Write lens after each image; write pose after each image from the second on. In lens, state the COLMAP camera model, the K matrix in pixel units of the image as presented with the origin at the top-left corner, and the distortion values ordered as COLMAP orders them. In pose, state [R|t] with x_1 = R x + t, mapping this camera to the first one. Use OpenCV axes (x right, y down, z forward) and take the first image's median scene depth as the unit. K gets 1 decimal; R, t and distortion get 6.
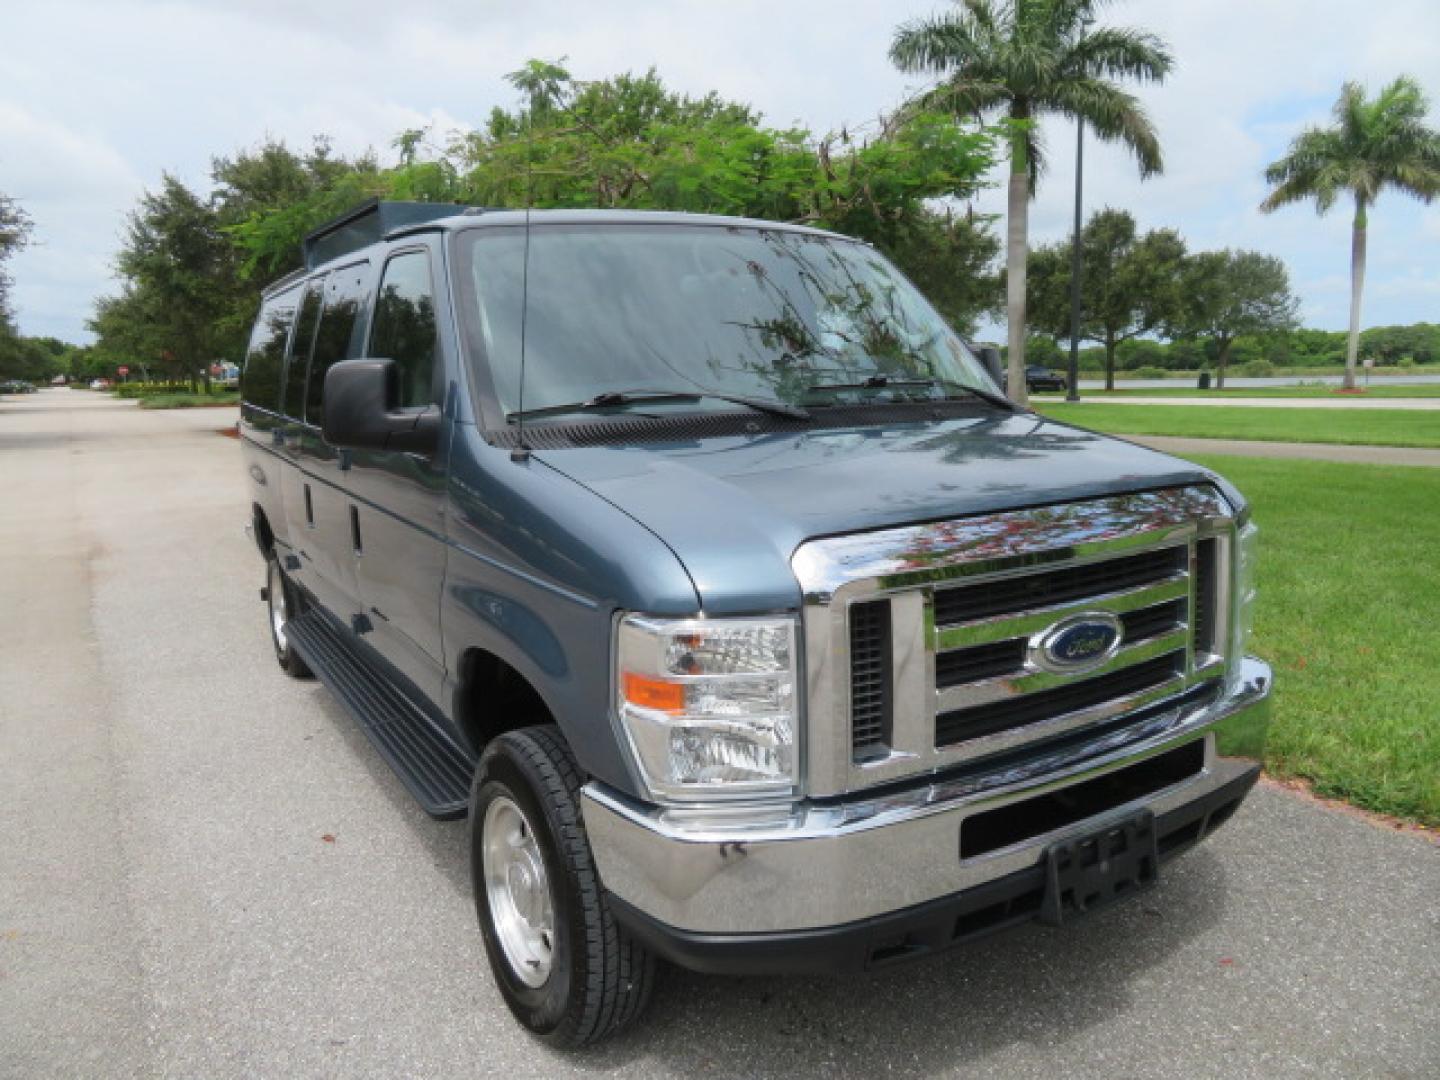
lens RADIAL K [[1011.6, 0, 708.2], [0, 1011.6, 528.2], [0, 0, 1]] dist [-0.010535, 0.006503]
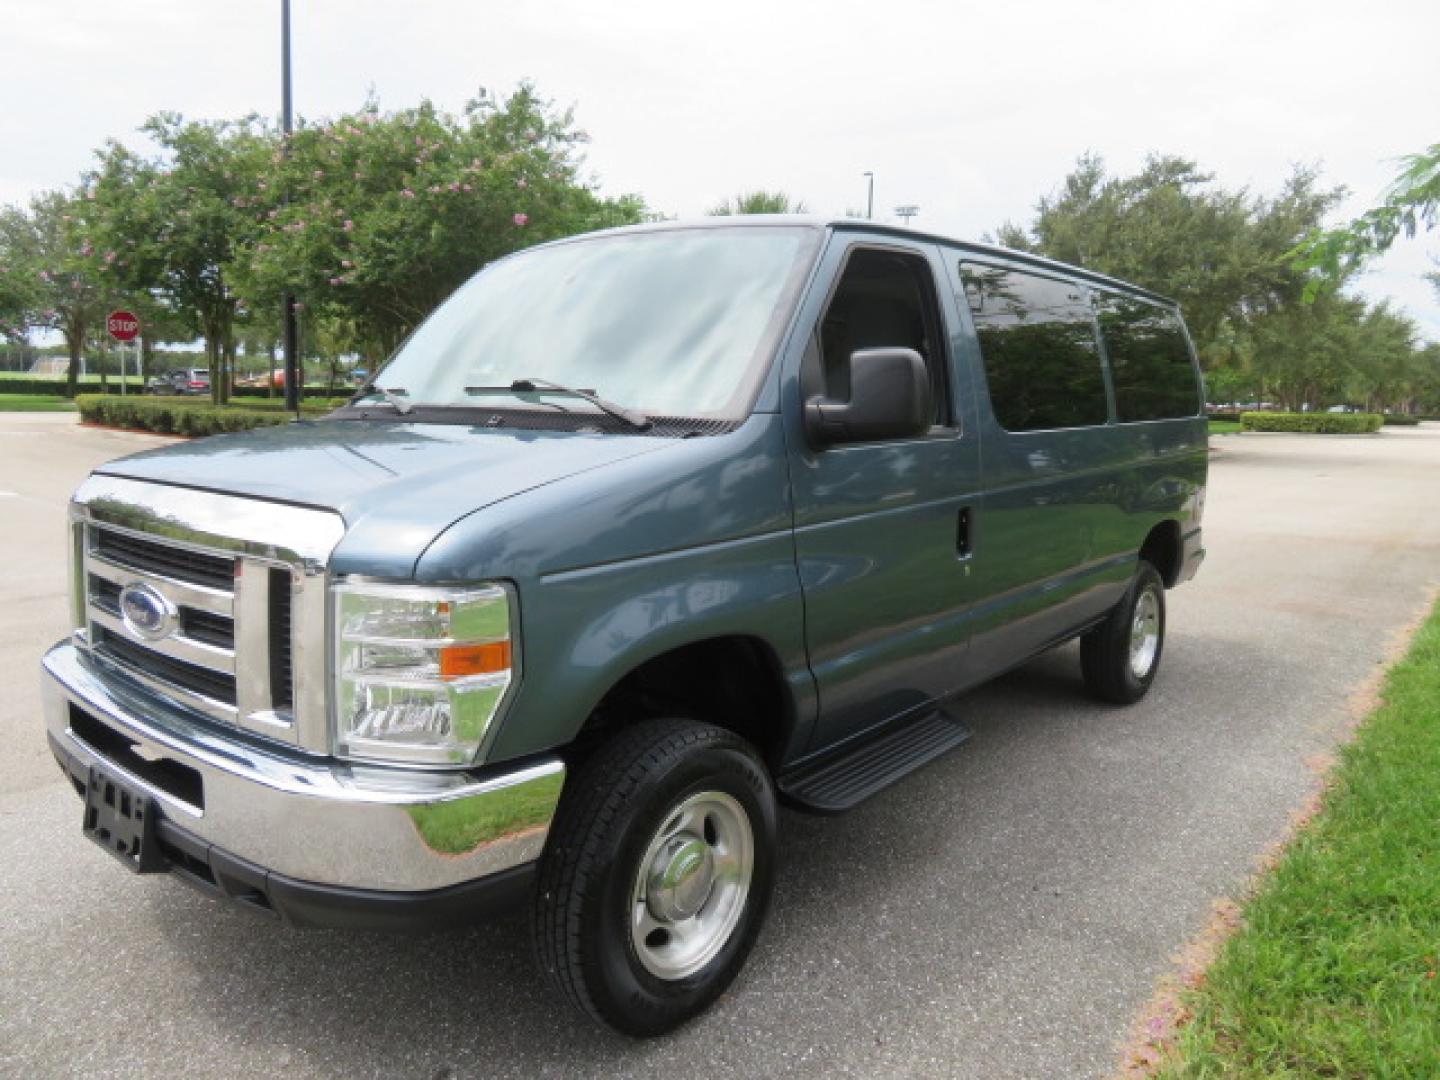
lens RADIAL K [[1011.6, 0, 714.4], [0, 1011.6, 528.7], [0, 0, 1]] dist [-0.010535, 0.006503]
pose [[0.322255, 0.146783, -0.935204, 0.696723], [-0.172277, 0.980502, 0.094529, -0.081679], [0.930845, 0.130652, 0.341259, 0.524509]]
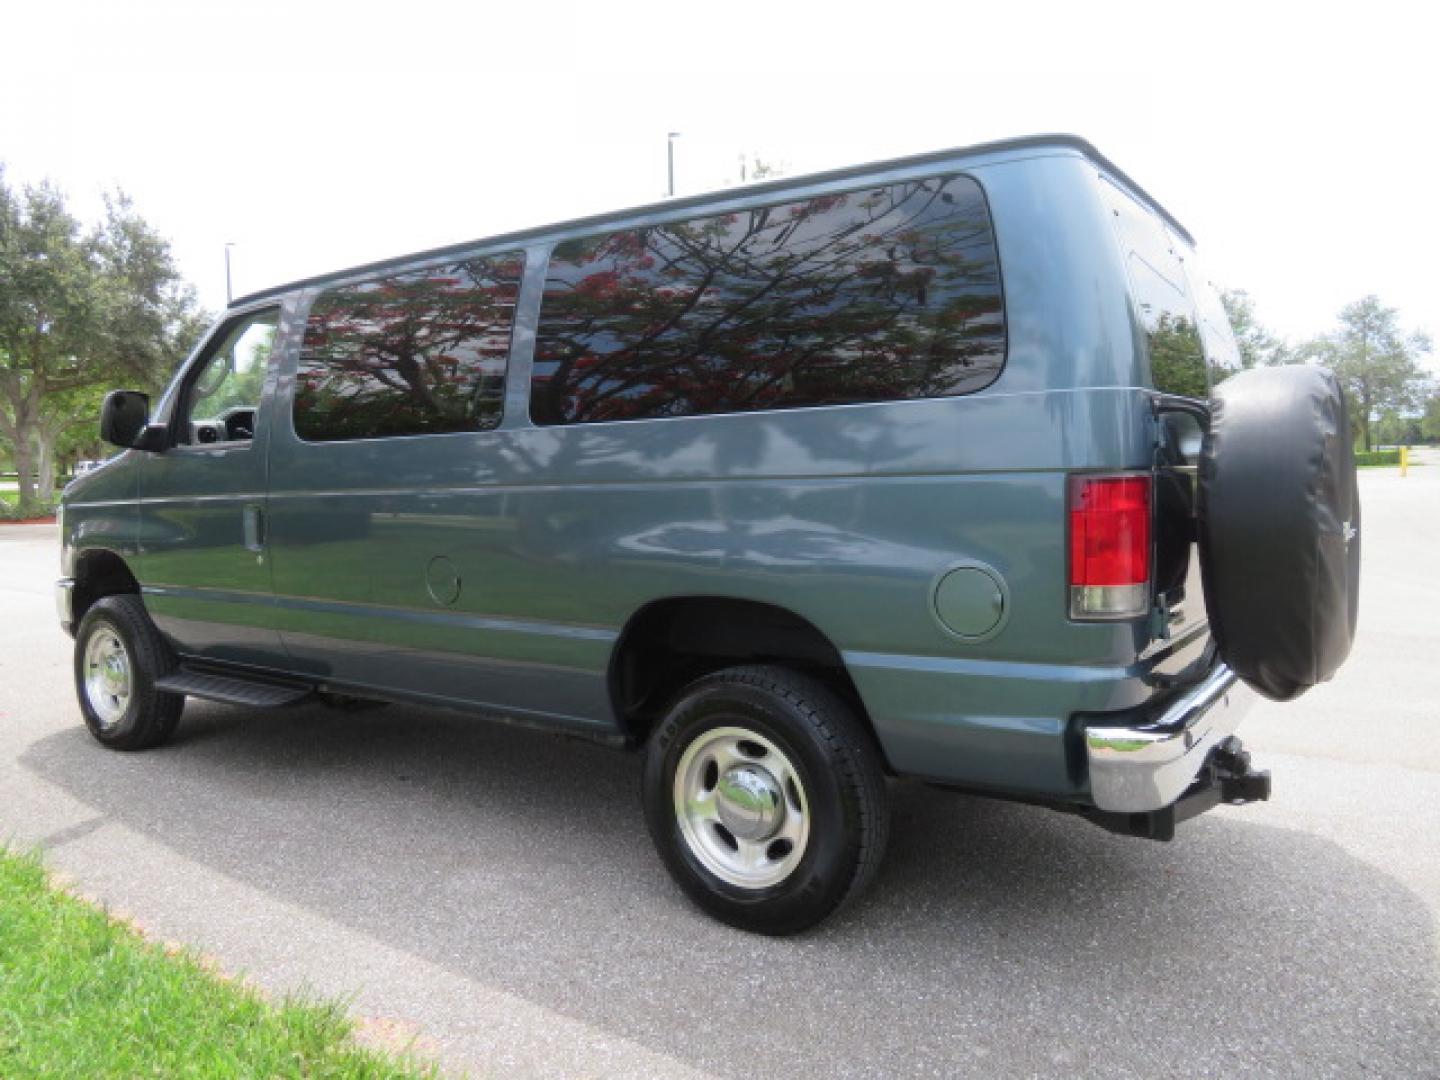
lens RADIAL K [[1011.6, 0, 709.2], [0, 1011.6, 530.2], [0, 0, 1]] dist [-0.010535, 0.006503]
pose [[-0.915354, 0.057229, -0.398561, 0.099844], [-0.029354, 0.977729, 0.207807, -0.221356], [0.401578, 0.201917, -0.893289, 1.794507]]
